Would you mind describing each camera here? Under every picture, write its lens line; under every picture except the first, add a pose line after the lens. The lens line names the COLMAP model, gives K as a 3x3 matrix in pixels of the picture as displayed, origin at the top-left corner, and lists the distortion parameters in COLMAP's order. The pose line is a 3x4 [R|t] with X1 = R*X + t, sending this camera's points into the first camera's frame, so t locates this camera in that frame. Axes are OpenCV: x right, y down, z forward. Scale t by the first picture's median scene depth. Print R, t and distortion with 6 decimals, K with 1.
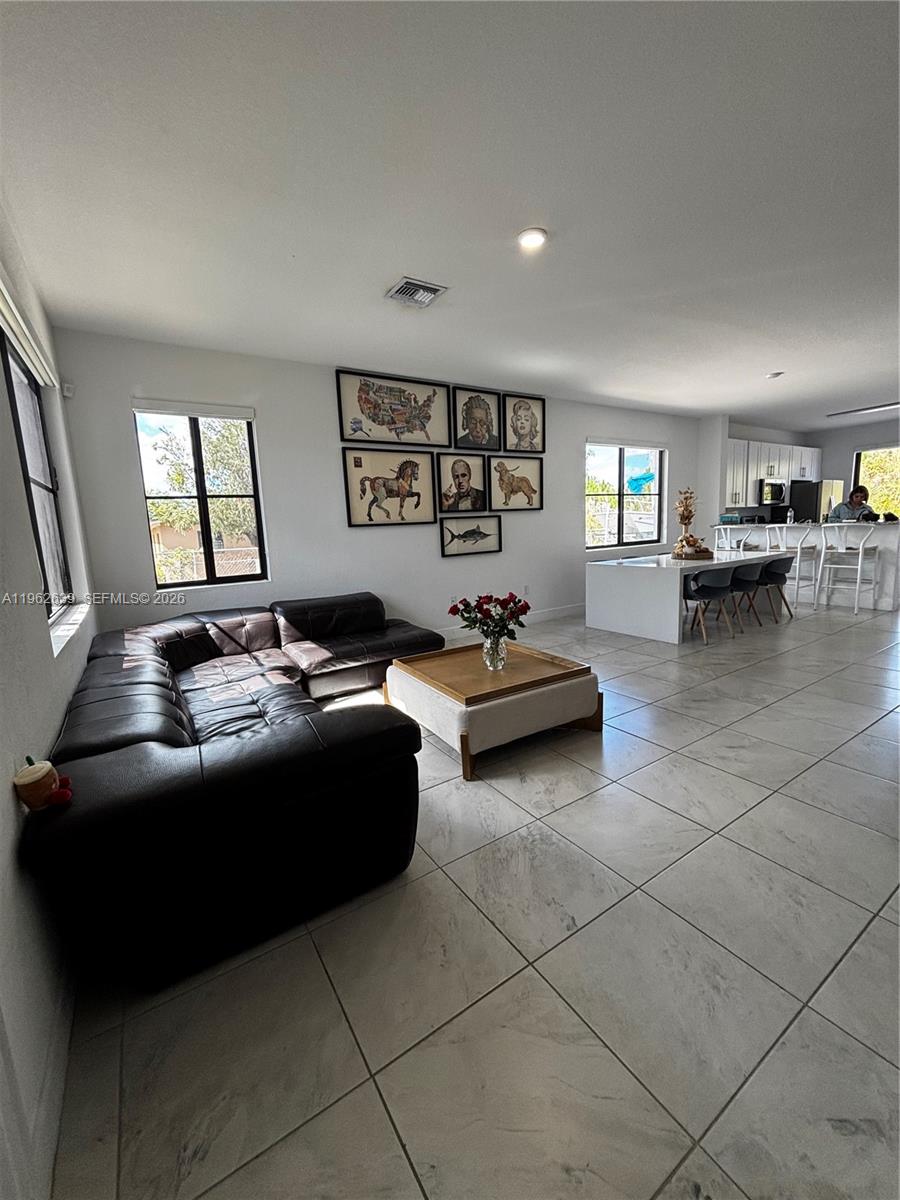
lens RADIAL K [[486.5, 0, 453.9], [0, 486.5, 597.1], [0, 0, 1]] dist [0.002138, -0.000199]
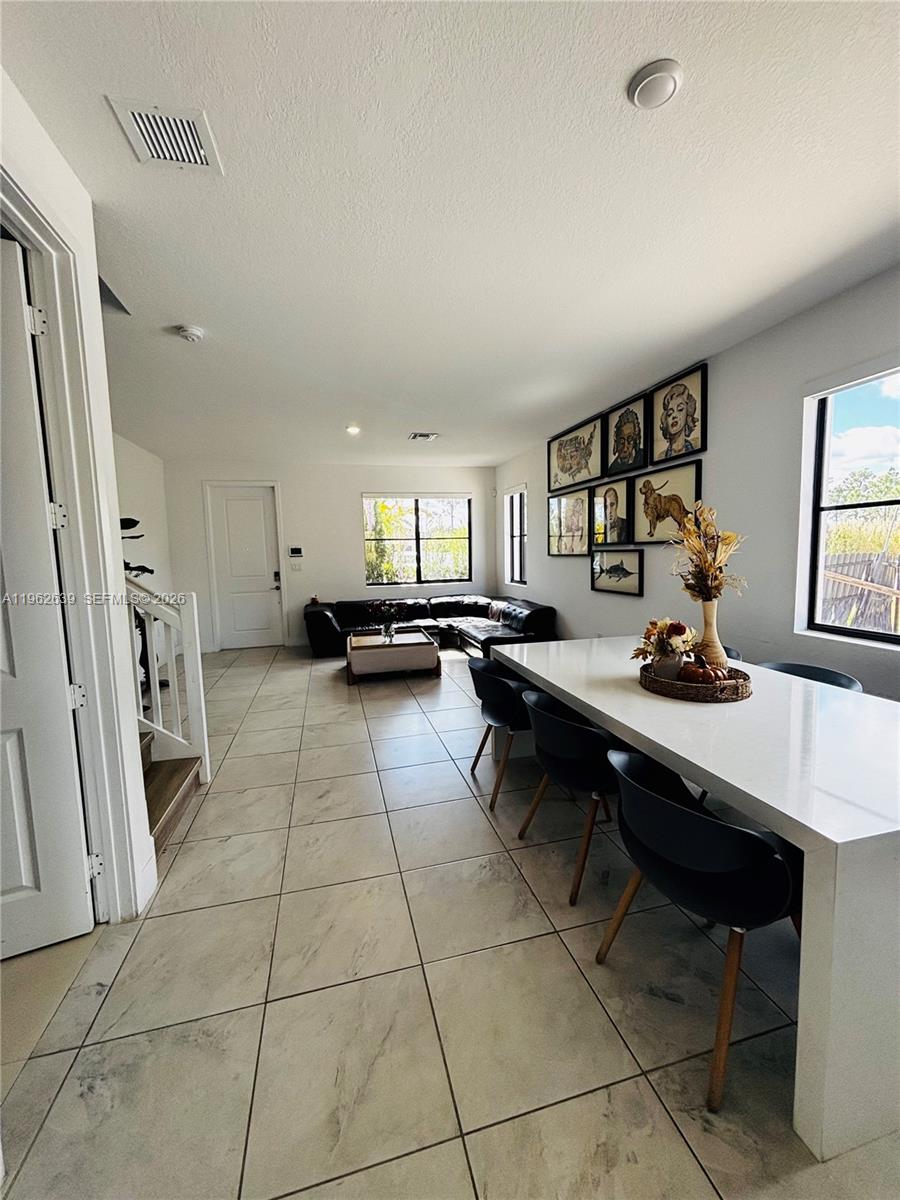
lens RADIAL K [[486.5, 0, 453.7], [0, 486.5, 600.1], [0, 0, 1]] dist [0.002138, -0.000199]
pose [[-0.310757, 0.139585, -0.940184, 0.967161], [-0.112058, 0.976879, 0.182071, -0.204569], [0.943861, 0.161936, -0.287930, 0.990304]]
